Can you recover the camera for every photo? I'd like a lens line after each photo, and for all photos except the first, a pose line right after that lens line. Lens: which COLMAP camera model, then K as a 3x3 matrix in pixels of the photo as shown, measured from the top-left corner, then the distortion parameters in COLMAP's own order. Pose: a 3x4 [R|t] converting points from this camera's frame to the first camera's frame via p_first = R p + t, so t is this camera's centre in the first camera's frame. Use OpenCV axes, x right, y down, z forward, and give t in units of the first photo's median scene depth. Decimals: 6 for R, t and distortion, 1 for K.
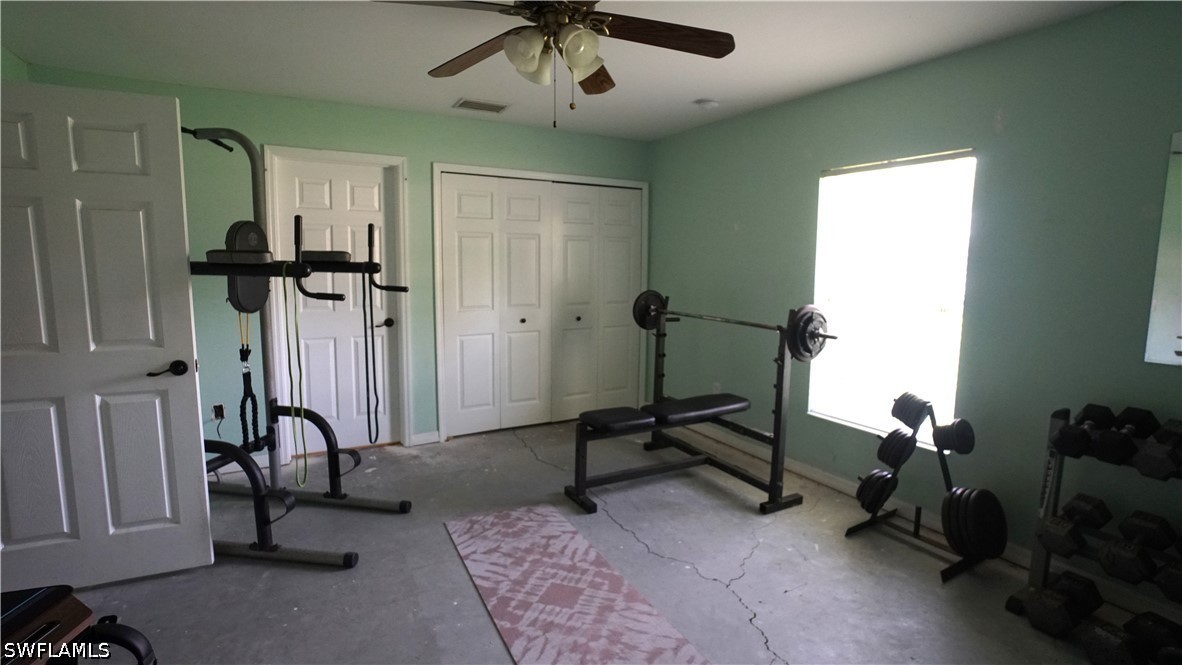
lens RADIAL K [[553.7, 0, 587.7], [0, 553.7, 334.3], [0, 0, 1]] dist [-0.024760, 0.001639]
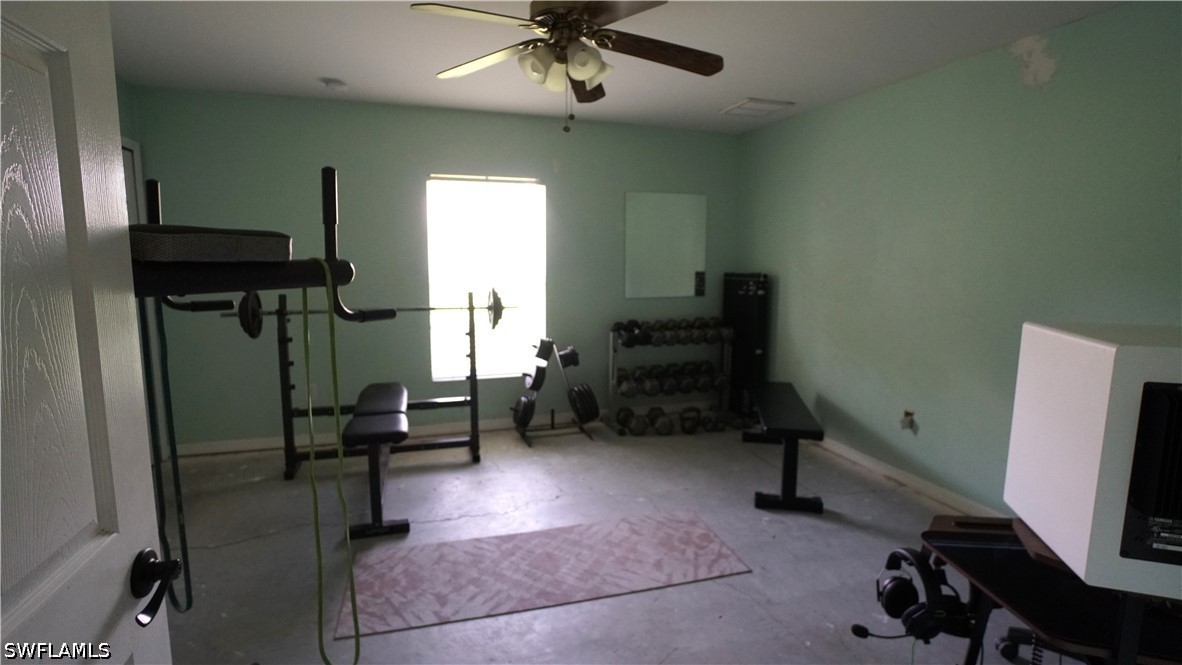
lens RADIAL K [[553.7, 0, 586.4], [0, 553.7, 325.7], [0, 0, 1]] dist [-0.024760, 0.001639]
pose [[0.190562, -0.134973, 0.972352, -0.928511], [0.129015, 0.985355, 0.111494, -0.086041], [-0.973161, 0.104202, 0.205184, 0.596322]]
